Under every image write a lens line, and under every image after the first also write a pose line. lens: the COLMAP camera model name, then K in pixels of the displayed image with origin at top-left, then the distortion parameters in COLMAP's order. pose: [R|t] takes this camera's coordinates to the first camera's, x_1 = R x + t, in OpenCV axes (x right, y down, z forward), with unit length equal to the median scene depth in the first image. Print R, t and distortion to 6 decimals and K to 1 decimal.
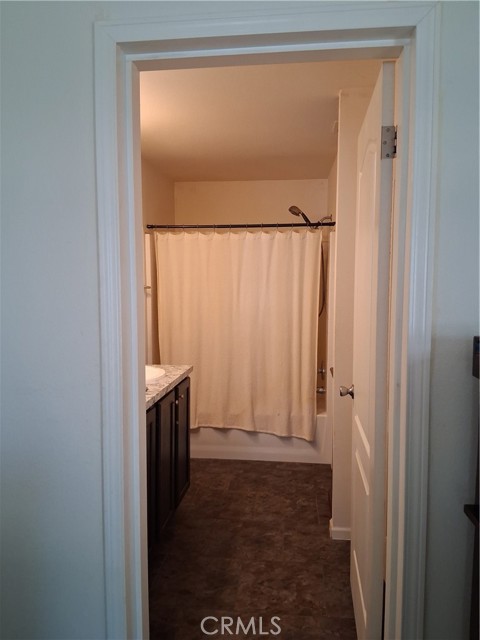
lens RADIAL K [[483.8, 0, 241.3], [0, 483.8, 329.4], [0, 0, 1]] dist [0.084996, -0.151832]
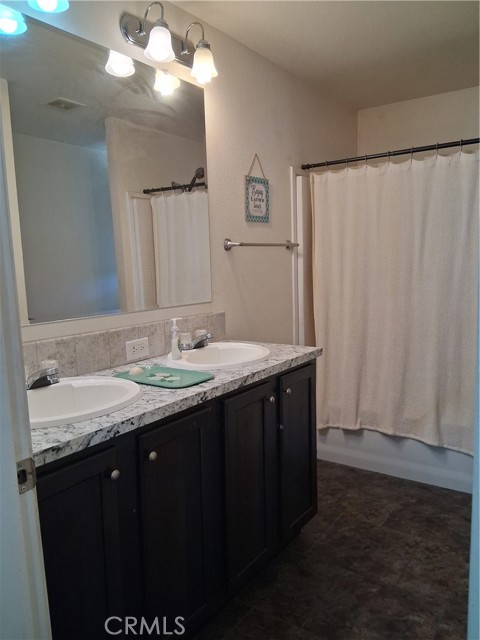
lens RADIAL K [[483.8, 0, 241.3], [0, 483.8, 329.4], [0, 0, 1]] dist [0.084996, -0.151832]
pose [[0.871283, 0.036231, -0.489442, 0.116832], [-0.011228, 0.998482, 0.053925, 0.008339], [0.490653, -0.041488, 0.870367, 0.260893]]
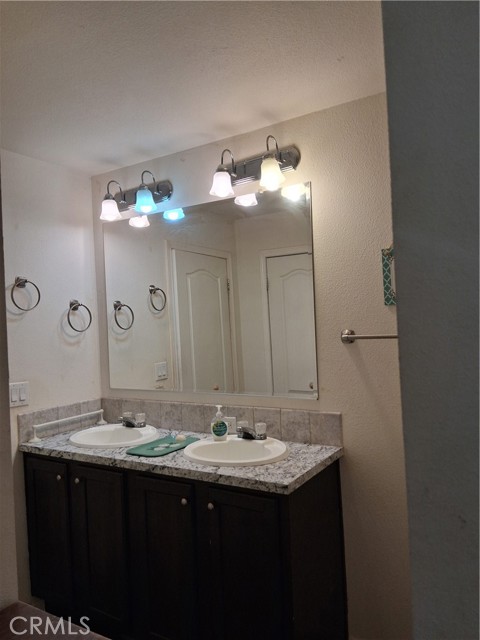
lens RADIAL K [[483.8, 0, 241.3], [0, 483.8, 329.4], [0, 0, 1]] dist [0.084996, -0.151832]
pose [[-0.430873, 0.021649, -0.902153, 0.332287], [-0.047731, 0.997766, 0.046740, -0.098838], [0.901149, 0.063200, -0.428877, 0.955519]]
